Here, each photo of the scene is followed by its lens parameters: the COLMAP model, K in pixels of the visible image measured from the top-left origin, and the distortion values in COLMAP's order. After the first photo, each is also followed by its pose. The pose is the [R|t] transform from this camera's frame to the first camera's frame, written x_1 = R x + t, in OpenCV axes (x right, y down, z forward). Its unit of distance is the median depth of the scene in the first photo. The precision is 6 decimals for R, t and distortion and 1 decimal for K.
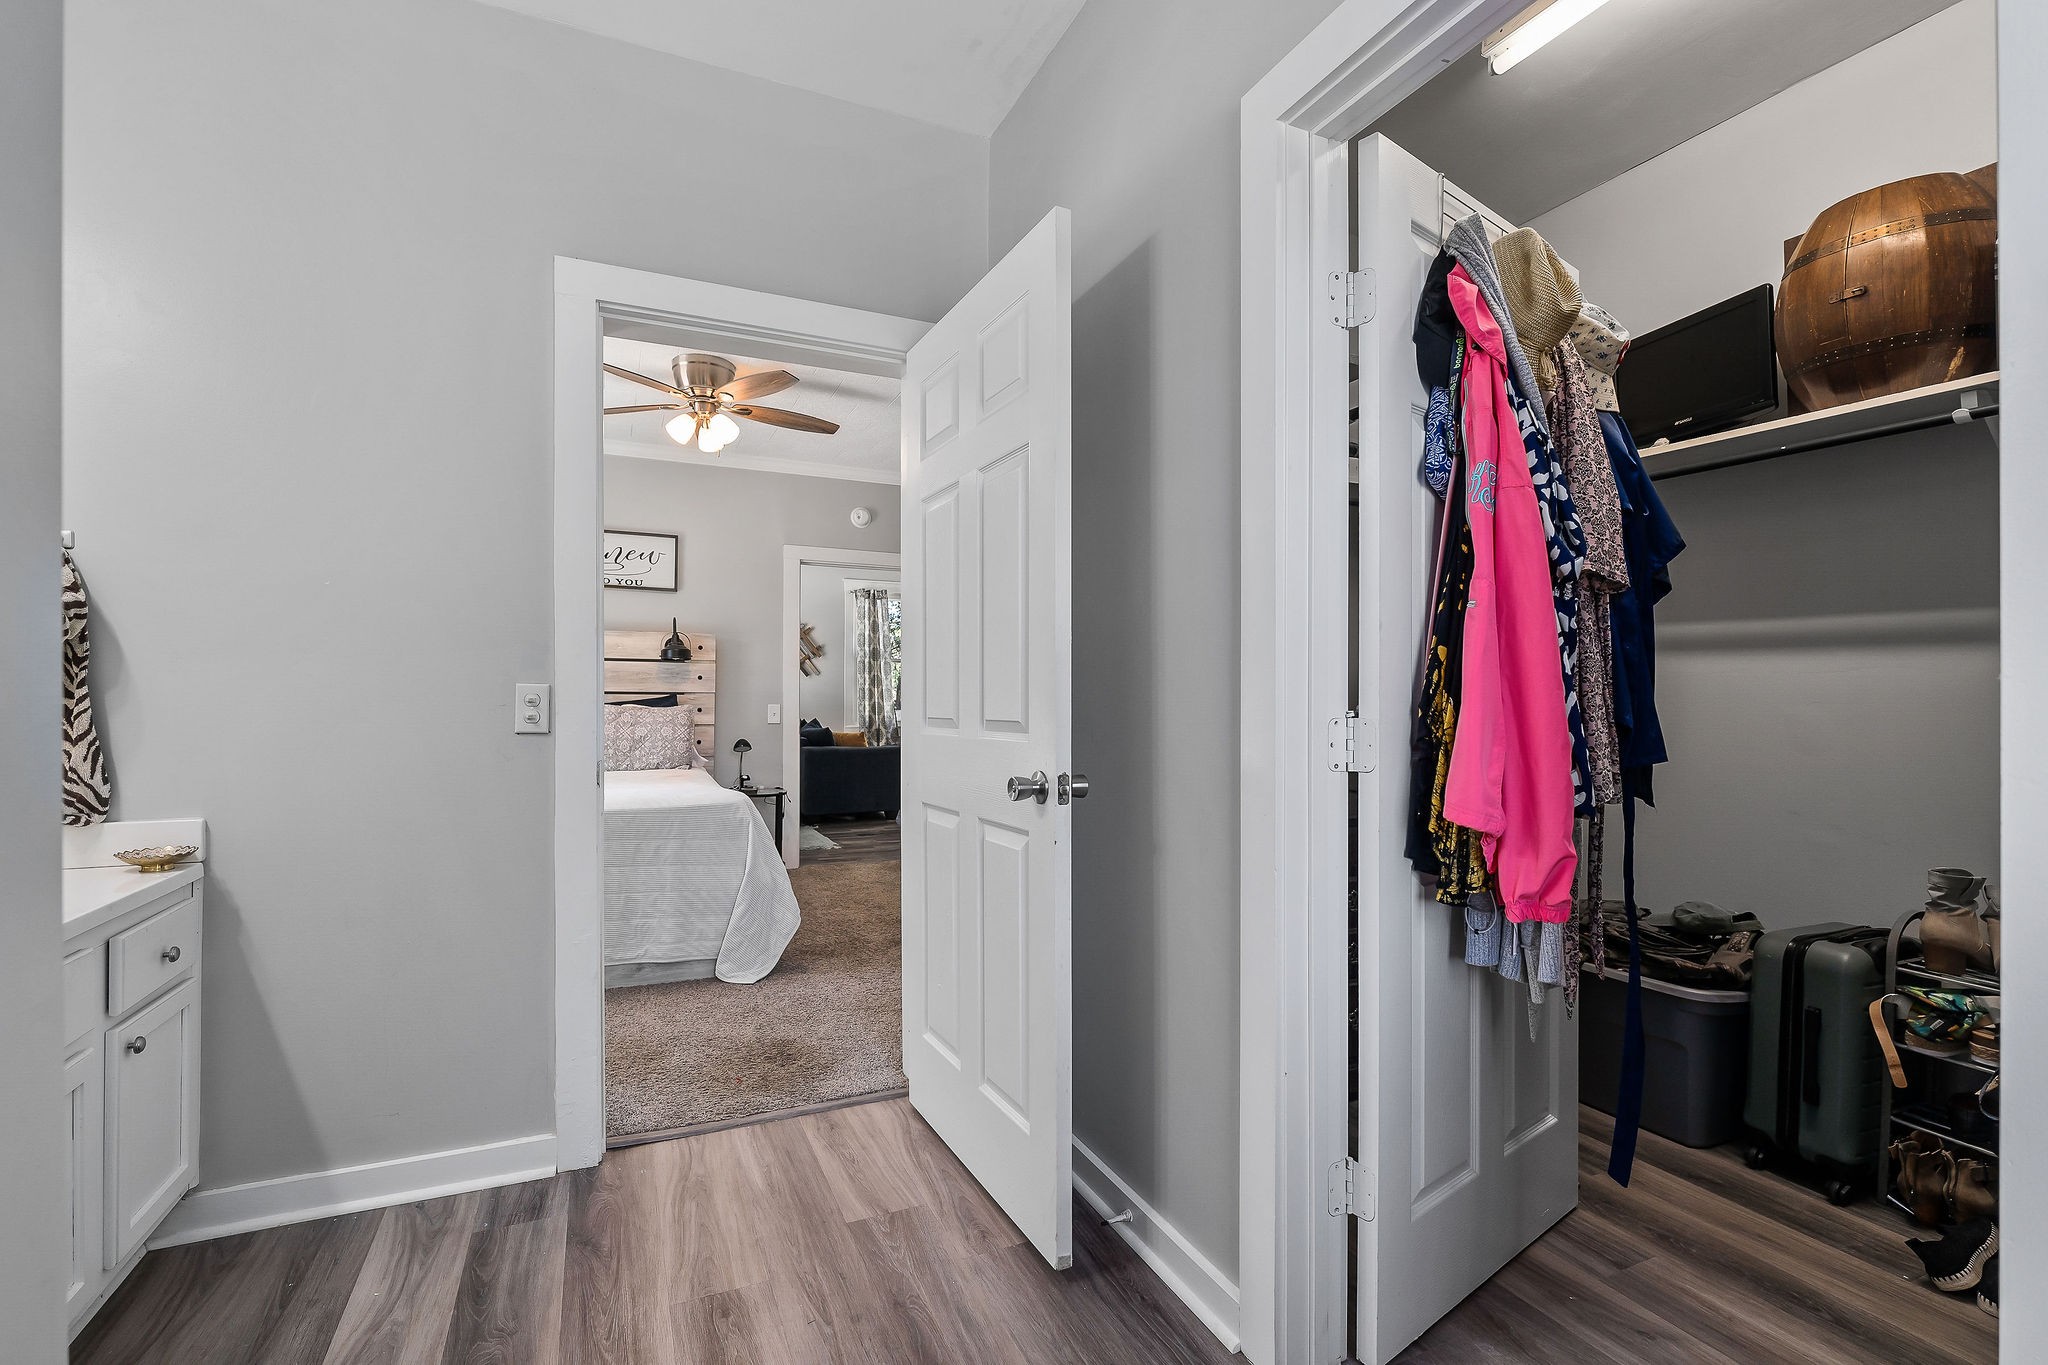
lens RADIAL K [[914.4, 0, 991.5], [0, 914.4, 696.2], [0, 0, 1]] dist [-0.008135, 0.002855]
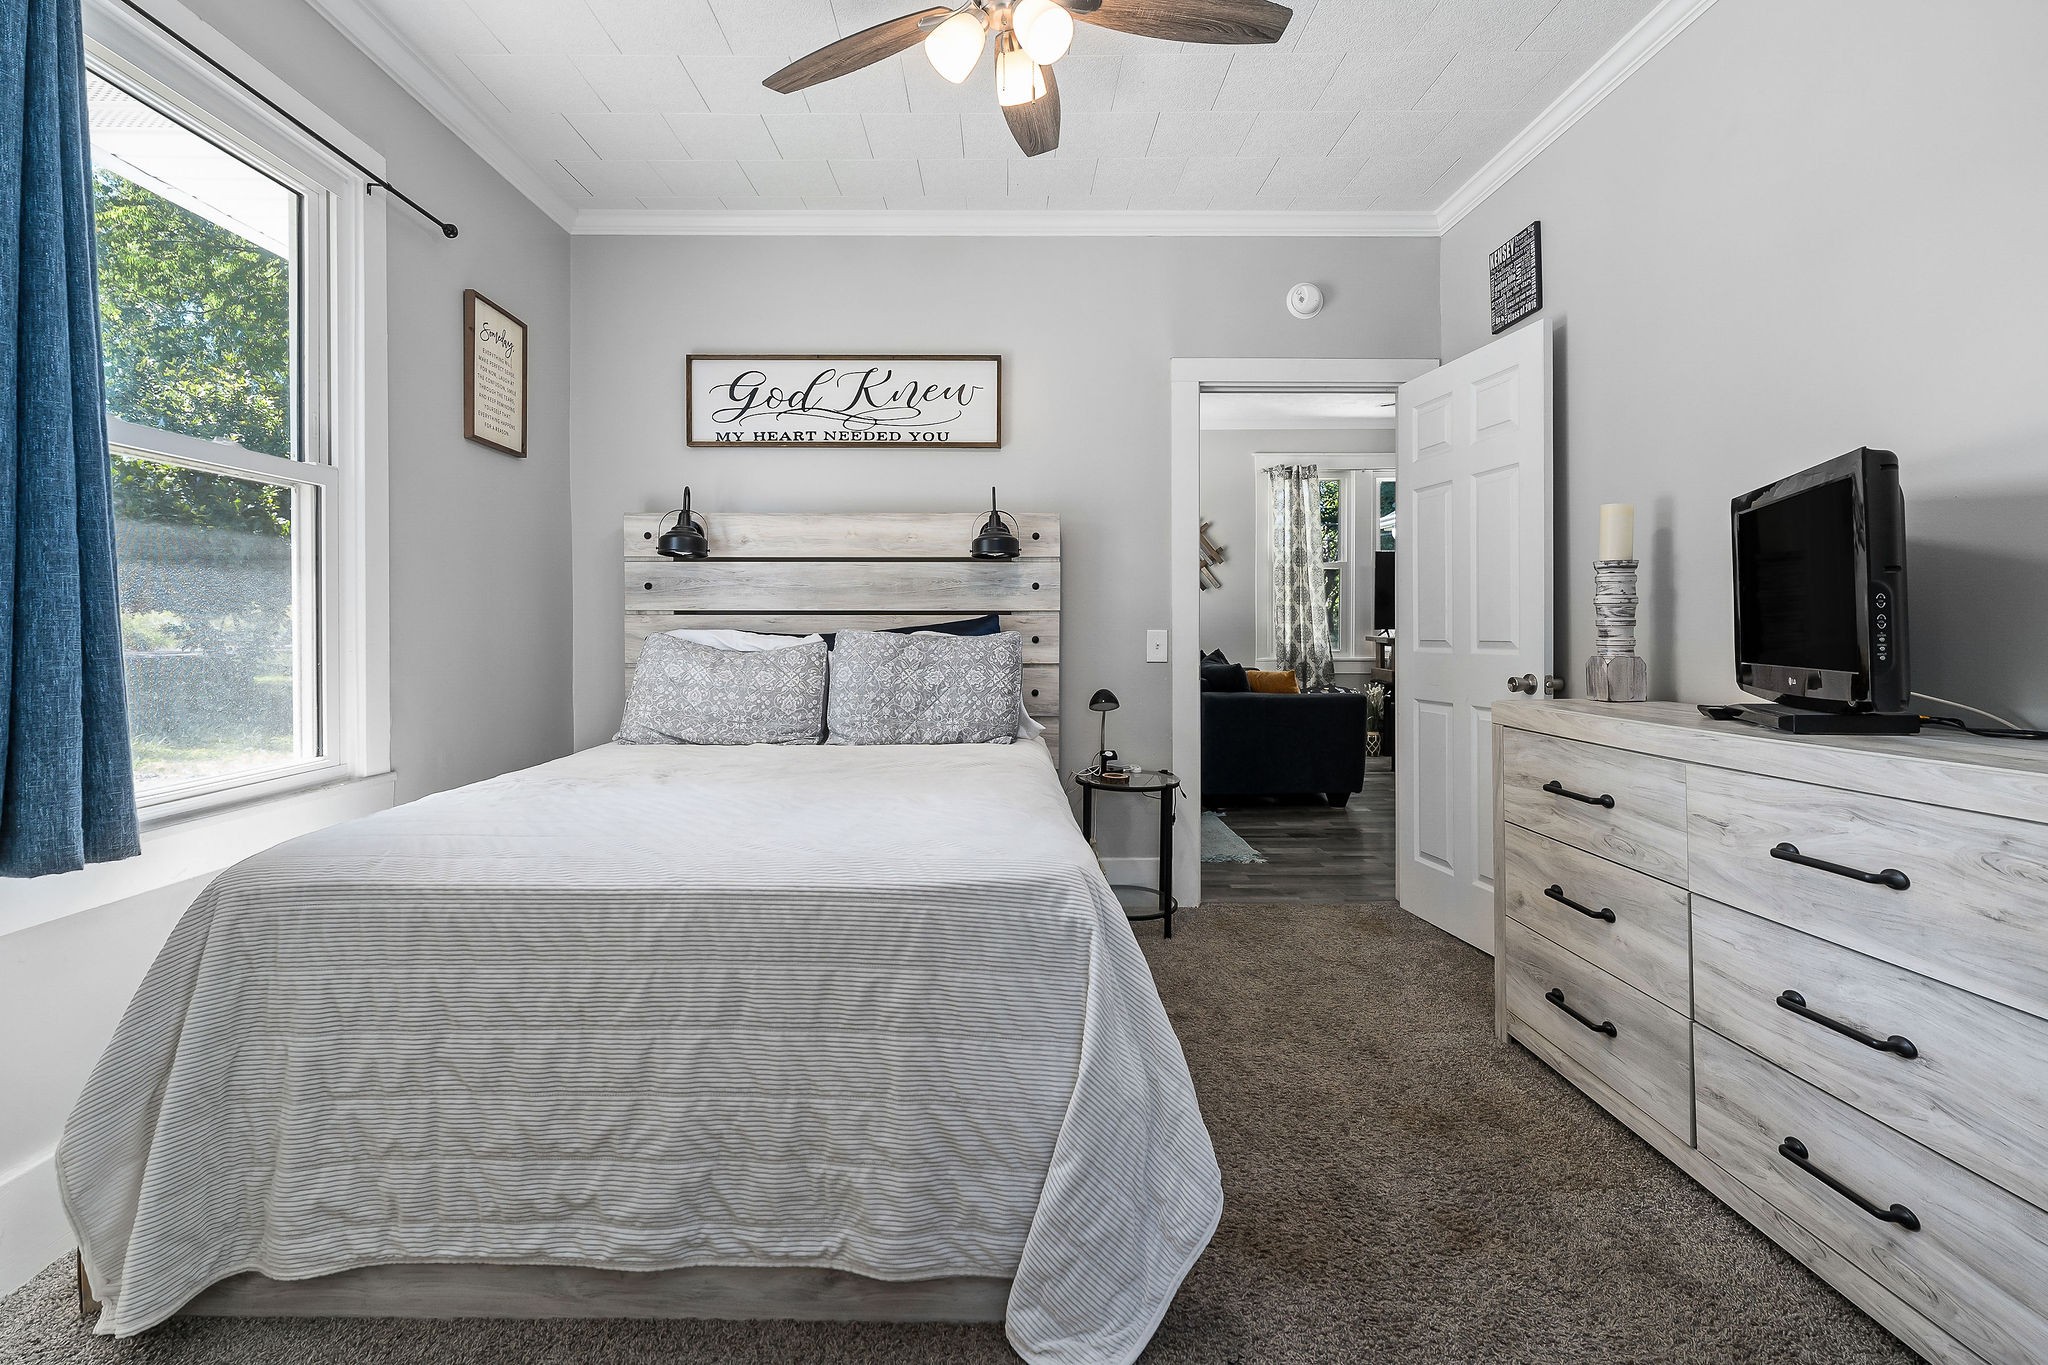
lens RADIAL K [[914.4, 0, 1021.7], [0, 914.4, 628.2], [0, 0, 1]] dist [-0.008135, 0.002855]
pose [[0.926509, -0.004450, -0.376246, -0.101096], [0.008171, 0.999932, 0.008296, 0.002221], [0.376184, -0.010760, 0.926483, 0.438963]]
